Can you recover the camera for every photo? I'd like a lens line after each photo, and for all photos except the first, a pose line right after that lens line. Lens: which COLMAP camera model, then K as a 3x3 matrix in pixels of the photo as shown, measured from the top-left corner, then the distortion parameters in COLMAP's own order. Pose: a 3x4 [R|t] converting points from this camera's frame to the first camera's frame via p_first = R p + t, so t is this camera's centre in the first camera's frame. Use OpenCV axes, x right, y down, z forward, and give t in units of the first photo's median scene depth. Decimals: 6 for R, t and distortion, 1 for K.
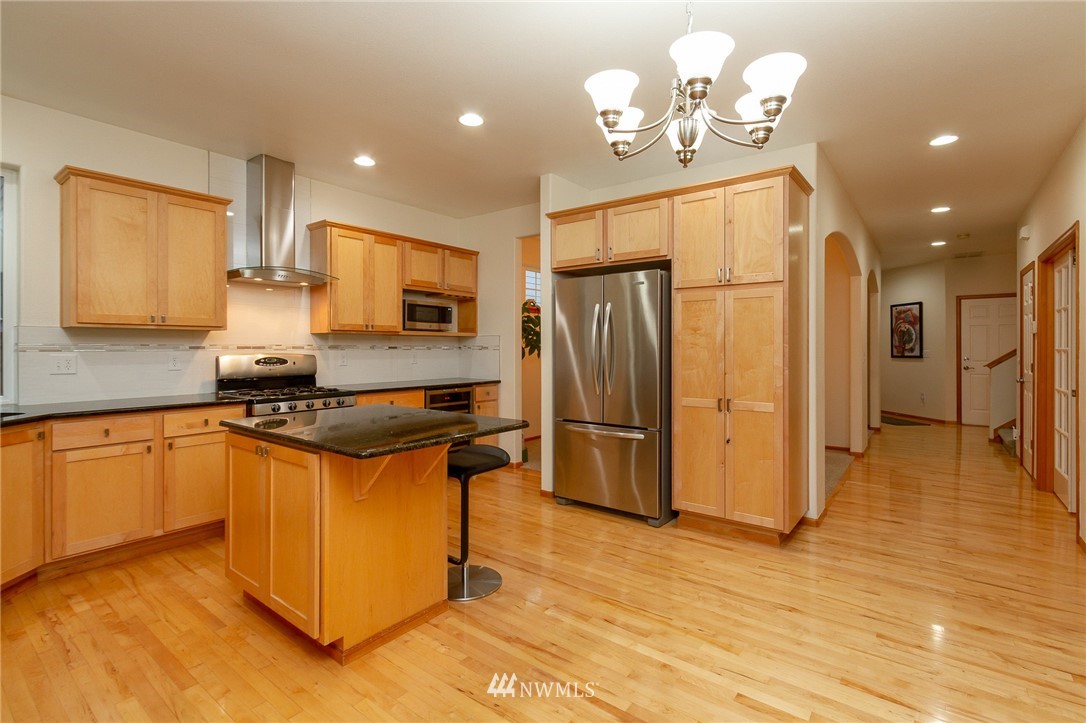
lens RADIAL K [[509.1, 0, 545.0], [0, 509.1, 349.9], [0, 0, 1]] dist [0.000176, -0.001013]
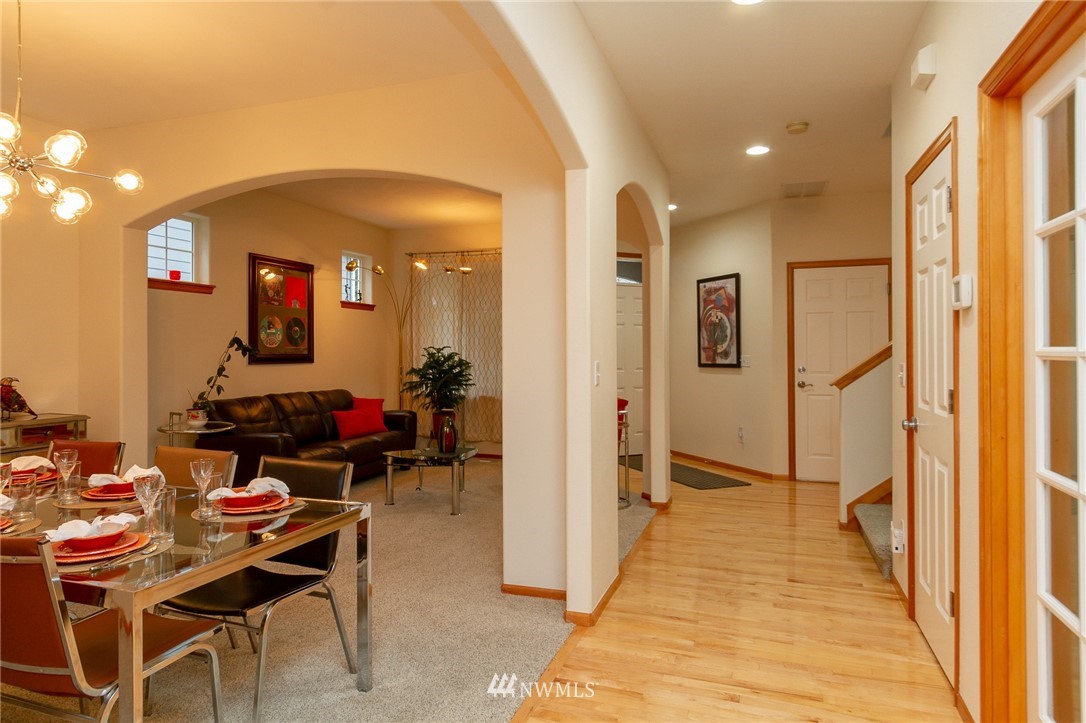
lens RADIAL K [[670.3, 0, 539.4], [0, 670.3, 352.0], [0, 0, 1]] dist [0.005032, -0.007795]
pose [[0.948312, -0.001720, 0.317335, 0.278563], [0.002882, 0.999991, -0.003192, -0.000608], [-0.317327, 0.003941, 0.948308, 0.341790]]
